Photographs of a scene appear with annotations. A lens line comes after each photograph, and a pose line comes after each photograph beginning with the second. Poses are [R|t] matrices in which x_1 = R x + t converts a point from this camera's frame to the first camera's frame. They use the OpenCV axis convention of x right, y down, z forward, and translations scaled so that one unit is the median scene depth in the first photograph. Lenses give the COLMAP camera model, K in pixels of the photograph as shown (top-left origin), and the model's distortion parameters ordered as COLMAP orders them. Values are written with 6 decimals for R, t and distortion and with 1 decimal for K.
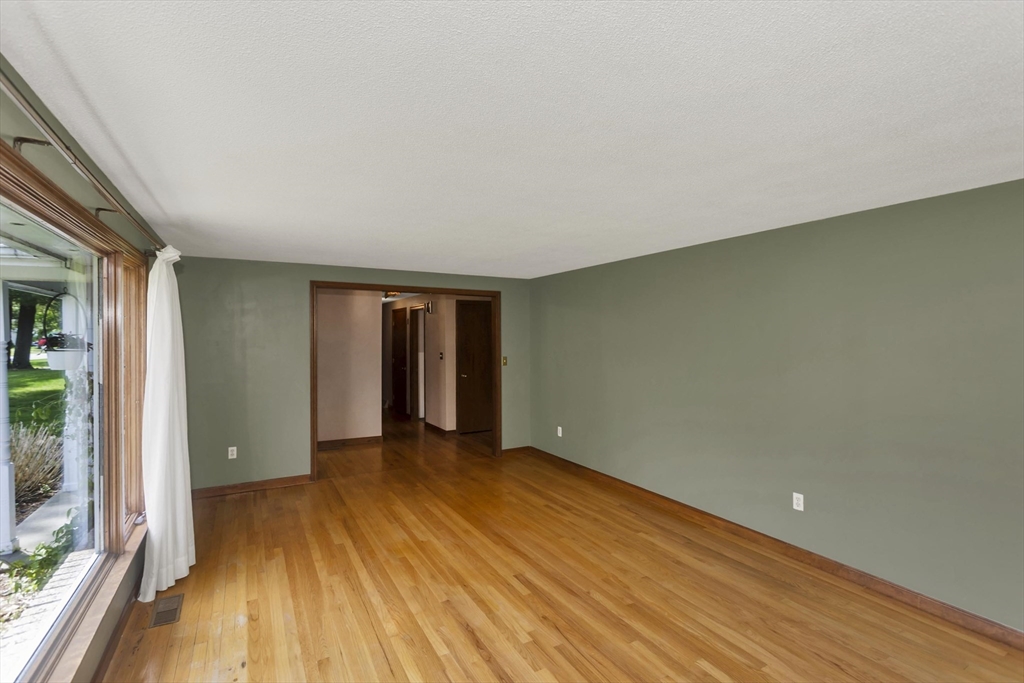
lens RADIAL K [[481.6, 0, 516.3], [0, 481.6, 336.6], [0, 0, 1]] dist [0.002978, 0.000477]
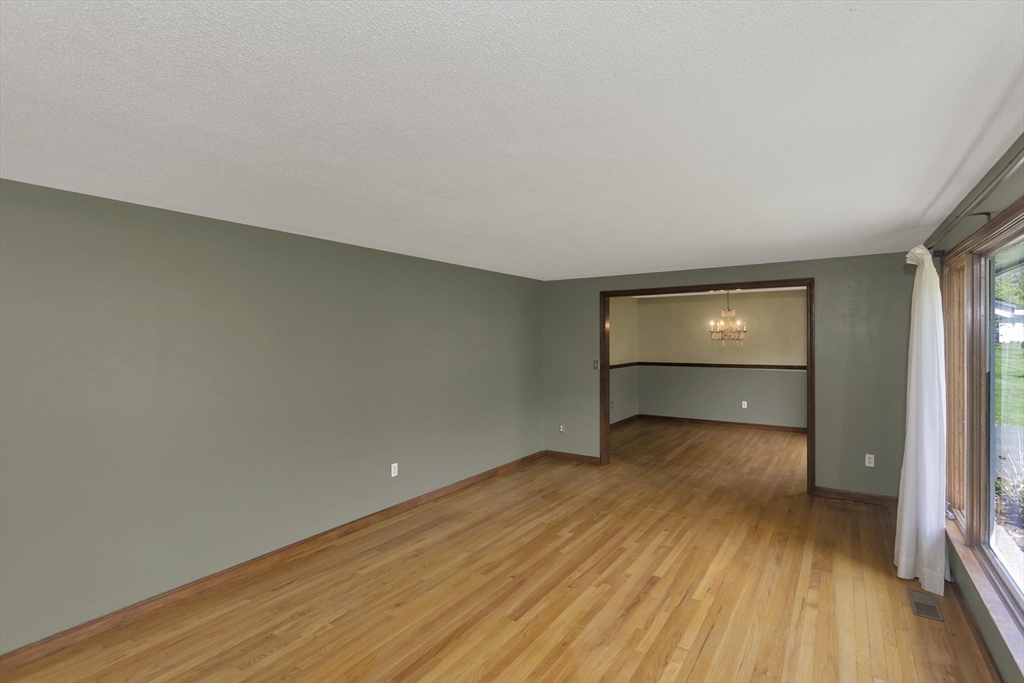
lens RADIAL K [[486.7, 0, 530.8], [0, 486.7, 340.2], [0, 0, 1]] dist [-0.000023, 0.000252]
pose [[-0.468364, 0.005131, 0.883521, -0.696222], [0.008036, 0.999967, -0.001547, 0.004101], [-0.883499, 0.006375, -0.468390, 1.232556]]
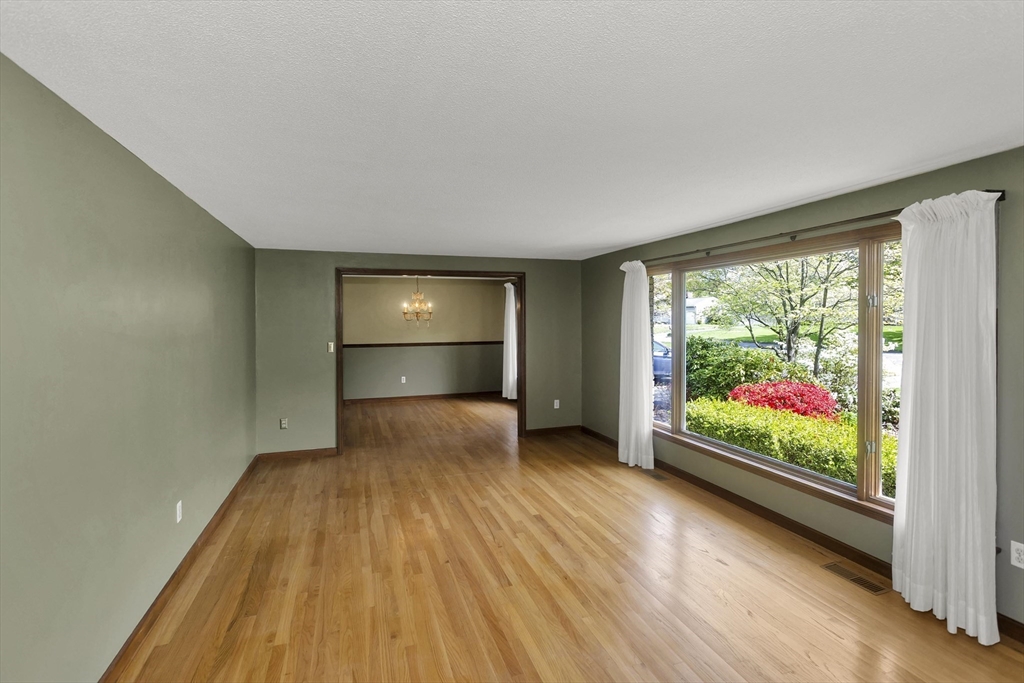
lens RADIAL K [[490.1, 0, 524.2], [0, 490.1, 324.7], [0, 0, 1]] dist [-0.000876, 0.000203]
pose [[-0.985736, 0.007761, 0.168119, -0.164611], [0.009661, 0.999898, 0.010486, 0.007087], [-0.168020, 0.011961, -0.985711, 1.684922]]
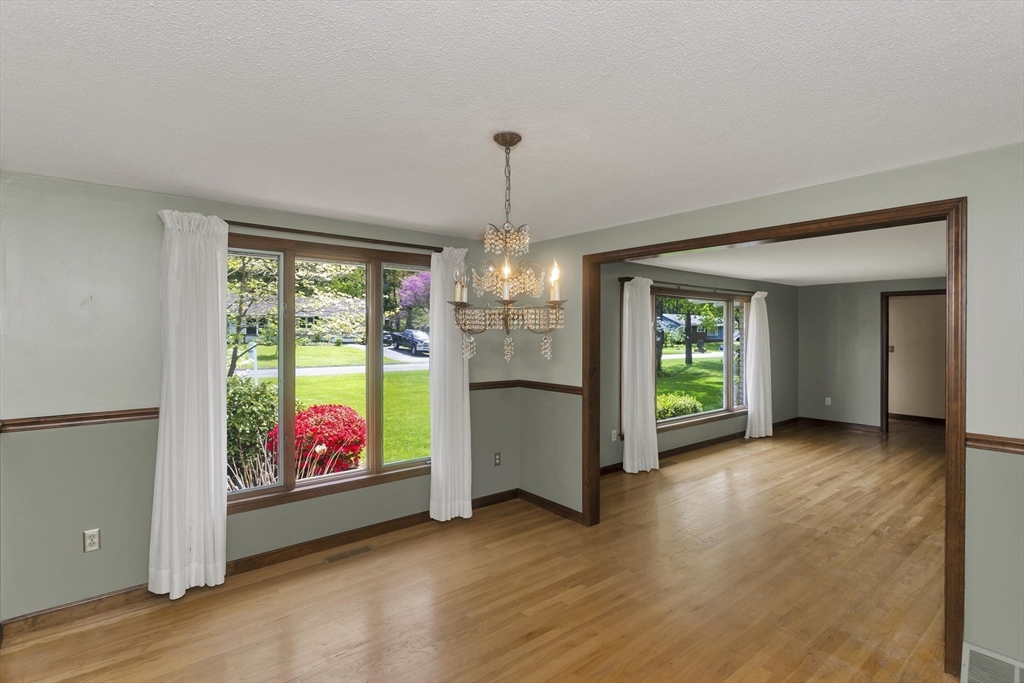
lens RADIAL K [[502.8, 0, 515.6], [0, 502.8, 337.8], [0, 0, 1]] dist [0.000713, 0.000598]
pose [[0.178121, 0.012937, -0.983923, 1.253620], [-0.001329, 0.999916, 0.012907, 0.002990], [0.984008, -0.000991, 0.178124, -0.499186]]
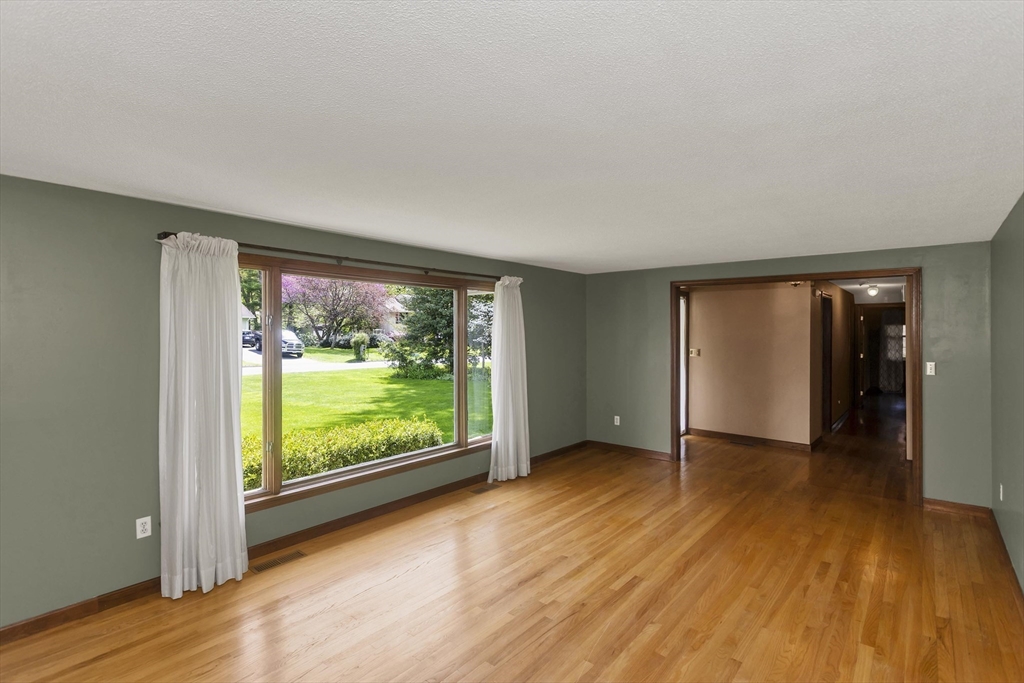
lens RADIAL K [[489.2, 0, 514.5], [0, 489.2, 333.3], [0, 0, 1]] dist [0.000456, 0.000581]
pose [[0.351334, 0.005616, -0.936233, 0.749086], [-0.001765, 0.999984, 0.005336, -0.001096], [0.936248, -0.000223, 0.351339, 0.377456]]
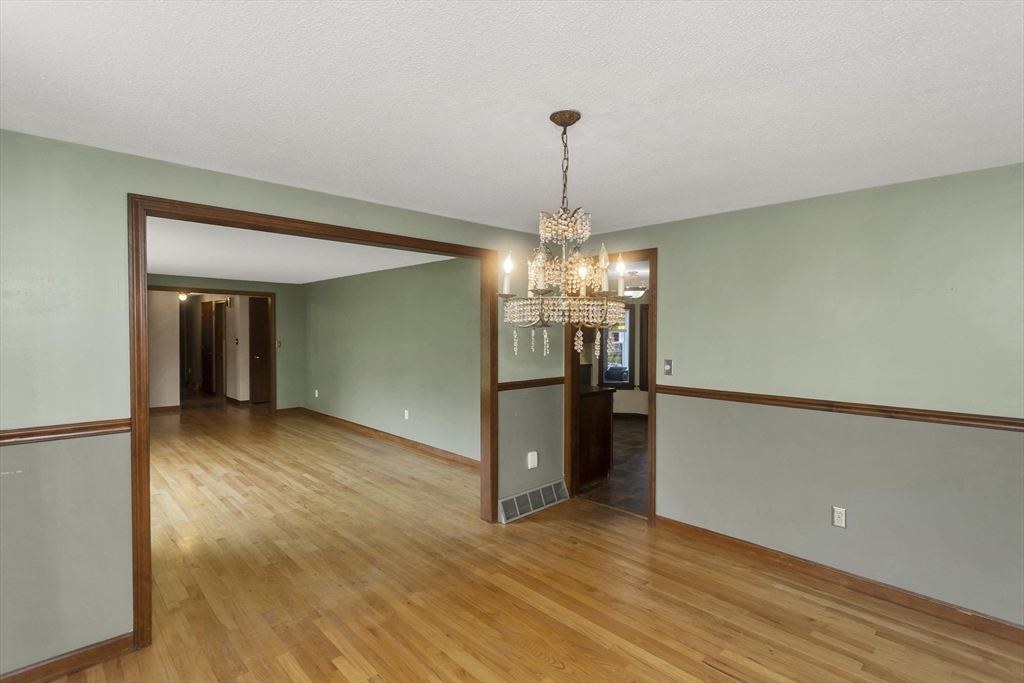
lens RADIAL K [[489.2, 0, 514.5], [0, 489.2, 333.3], [0, 0, 1]] dist [0.000456, 0.000581]
pose [[0.967229, 0.003561, 0.253880, 0.486044], [-0.006182, 0.999935, 0.009528, 0.005066], [-0.253830, -0.010785, 0.967189, -0.910663]]
